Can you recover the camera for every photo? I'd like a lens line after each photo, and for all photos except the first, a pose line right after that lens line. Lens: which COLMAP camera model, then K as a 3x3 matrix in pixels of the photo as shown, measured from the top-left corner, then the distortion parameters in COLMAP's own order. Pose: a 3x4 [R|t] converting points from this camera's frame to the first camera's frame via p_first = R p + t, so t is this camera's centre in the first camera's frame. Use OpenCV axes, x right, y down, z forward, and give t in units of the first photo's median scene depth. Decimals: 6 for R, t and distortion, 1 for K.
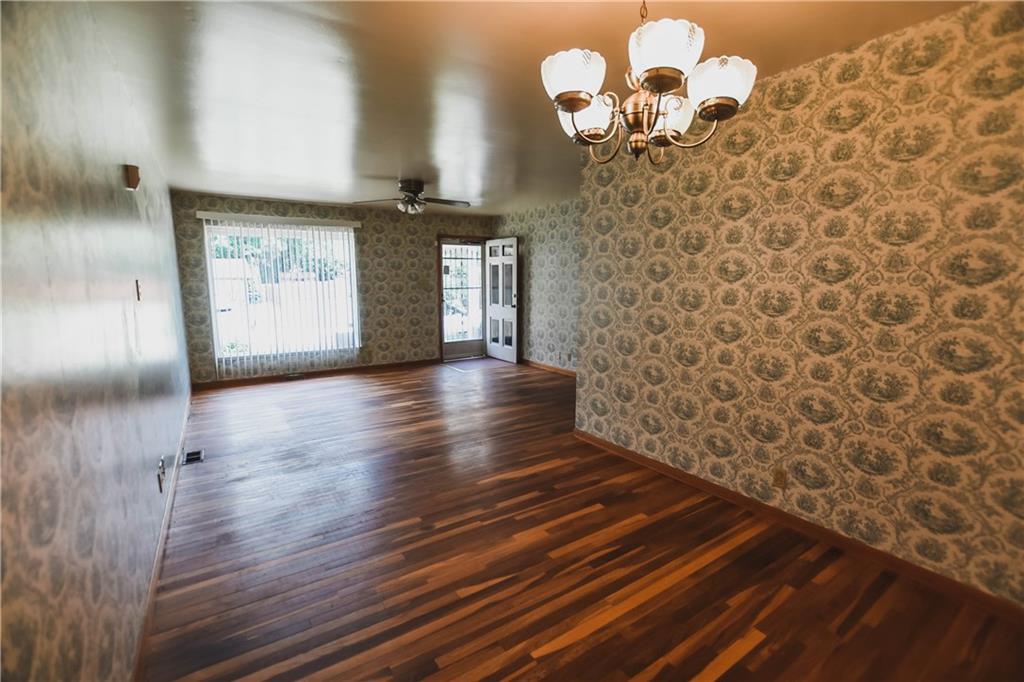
lens RADIAL K [[449.6, 0, 514.6], [0, 449.6, 347.8], [0, 0, 1]] dist [-0.027352, 0.000820]
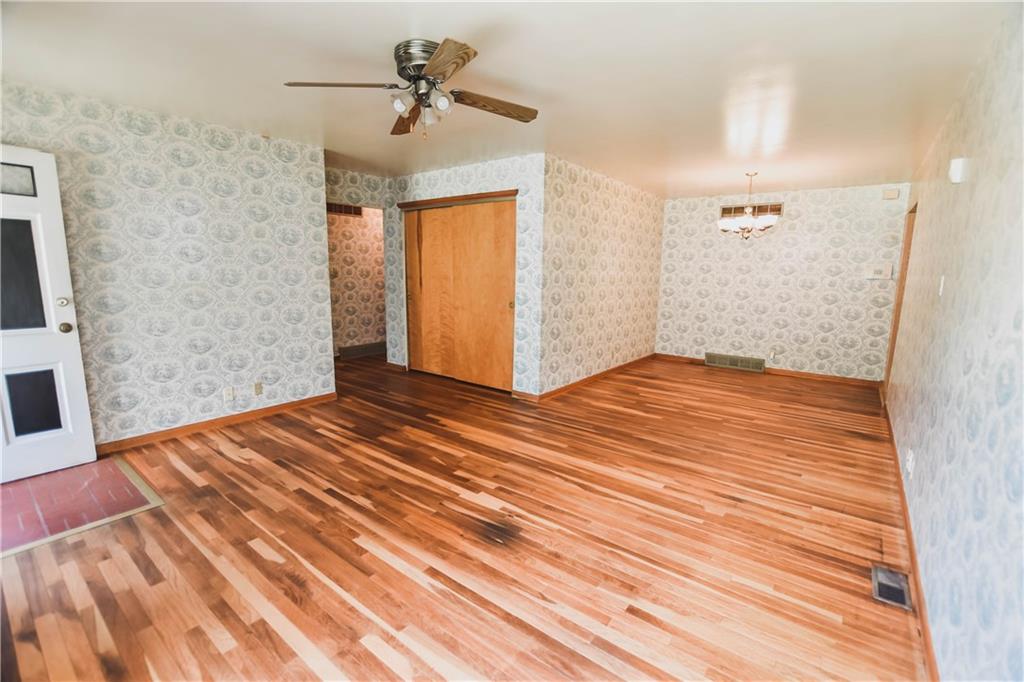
lens RADIAL K [[449.6, 0, 514.6], [0, 449.6, 347.8], [0, 0, 1]] dist [-0.027352, 0.000820]
pose [[-0.325586, -0.166165, 0.930797, -0.513554], [0.124809, 0.968269, 0.216512, -0.113935], [-0.937239, 0.186665, -0.294516, 0.775342]]
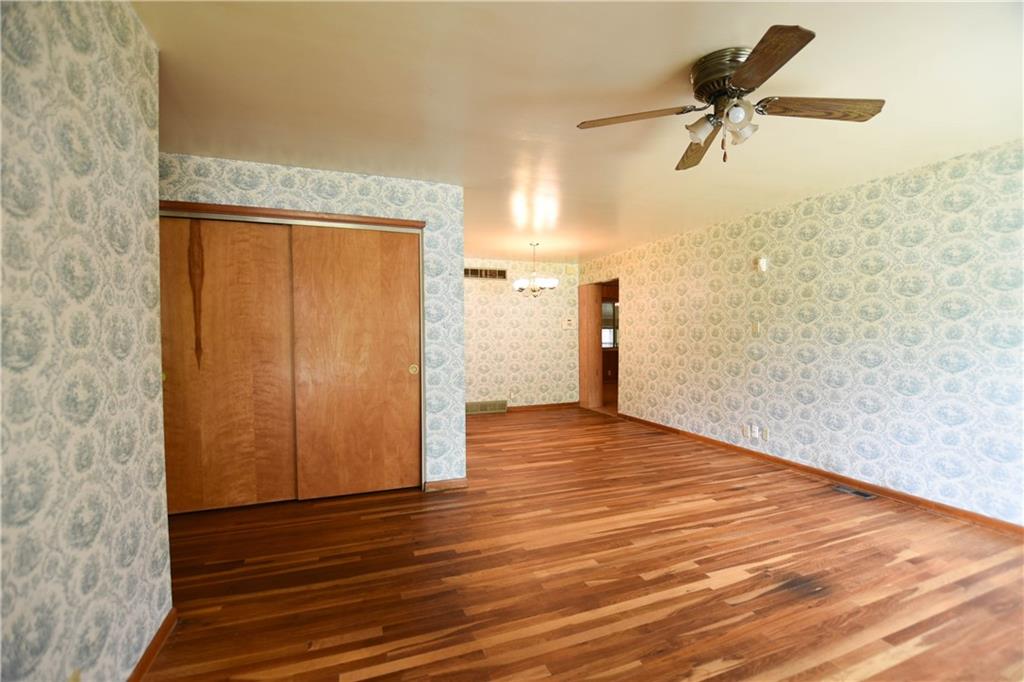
lens RADIAL K [[449.6, 0, 514.6], [0, 449.6, 347.8], [0, 0, 1]] dist [-0.027352, 0.000820]
pose [[-0.976913, -0.001789, 0.213629, -0.092810], [0.036763, 0.983640, 0.176356, -0.139394], [-0.210450, 0.180138, -0.960865, 1.026576]]
